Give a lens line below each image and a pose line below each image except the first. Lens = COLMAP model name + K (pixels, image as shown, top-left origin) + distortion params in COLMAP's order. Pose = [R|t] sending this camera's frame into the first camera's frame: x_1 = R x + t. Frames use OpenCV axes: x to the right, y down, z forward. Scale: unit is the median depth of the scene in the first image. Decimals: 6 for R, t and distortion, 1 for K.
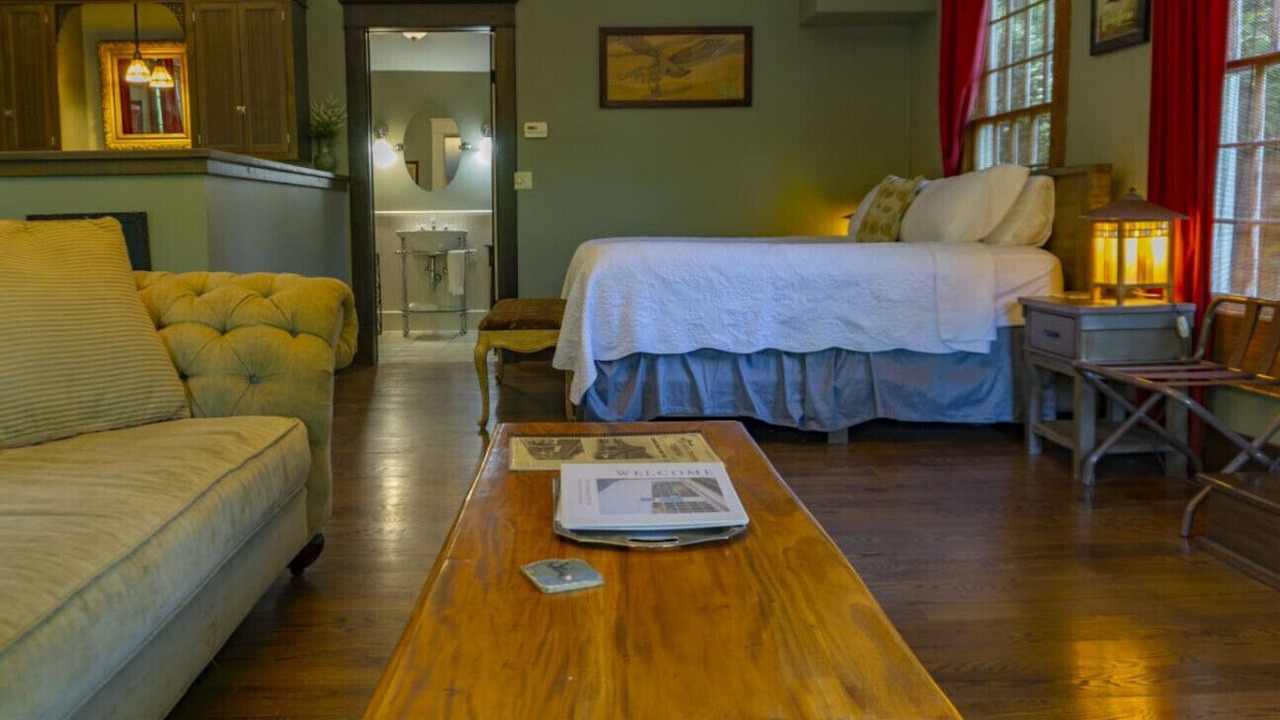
lens RADIAL K [[1033.4, 0, 636.5], [0, 1033.4, 306.7], [0, 0, 1]] dist [-0.016245, -0.003229]
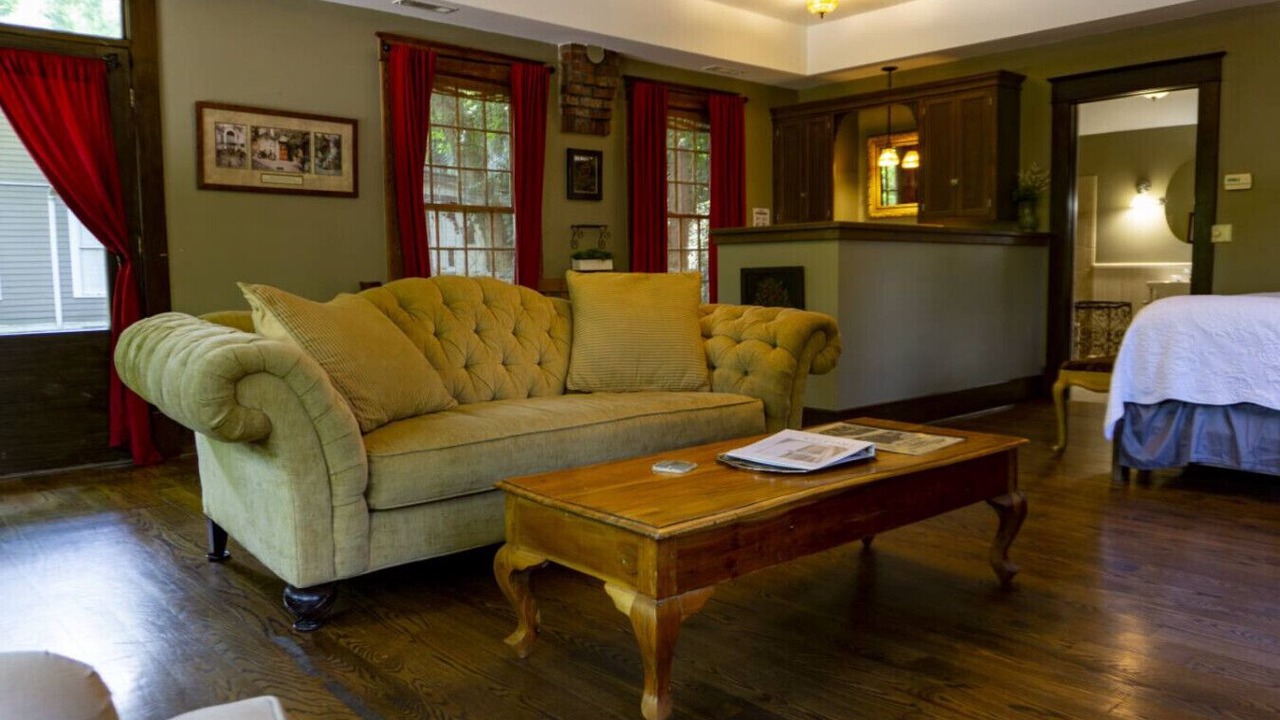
lens RADIAL K [[989.5, 0, 640.0], [0, 989.5, 360.0], [0, 0, 1]] dist [-0.003367, -0.002531]
pose [[0.641588, 0.072283, -0.763636, 0.411397], [-0.066596, 0.997040, 0.038424, 0.001419], [0.764153, 0.026203, 0.644503, -0.065560]]
